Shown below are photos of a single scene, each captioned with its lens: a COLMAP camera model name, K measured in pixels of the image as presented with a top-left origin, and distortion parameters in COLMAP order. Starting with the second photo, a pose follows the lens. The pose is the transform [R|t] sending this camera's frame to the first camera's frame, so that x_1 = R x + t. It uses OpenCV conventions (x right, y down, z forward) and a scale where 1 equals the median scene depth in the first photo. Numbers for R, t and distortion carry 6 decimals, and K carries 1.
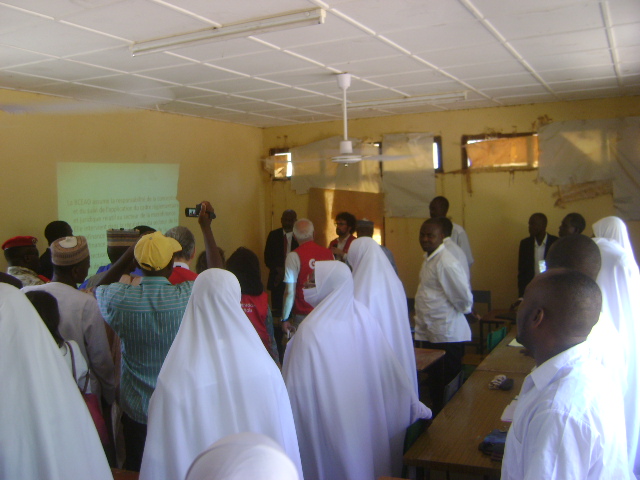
lens RADIAL K [[647.5, 0, 320.0], [0, 647.5, 240.0], [0, 0, 1]] dist [-0.115523, 0.005088]
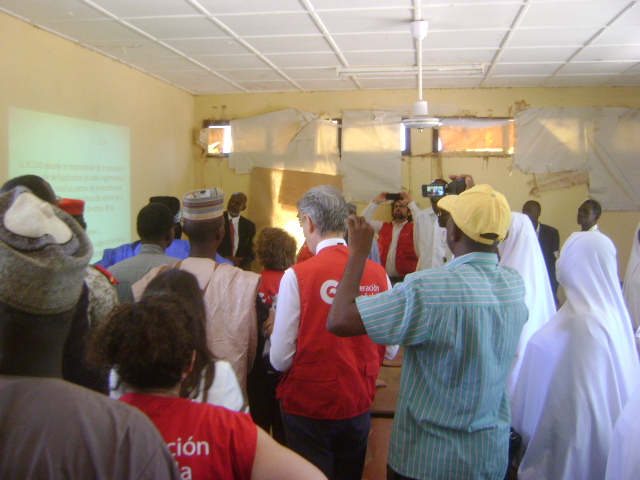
lens RADIAL K [[647.5, 0, 320.0], [0, 647.5, 240.0], [0, 0, 1]] dist [-0.115523, 0.005088]
pose [[0.954589, 0.012252, 0.297672, -0.208696], [-0.013799, 0.999900, 0.003095, 0.015742], [-0.297605, -0.007062, 0.954663, 0.155795]]
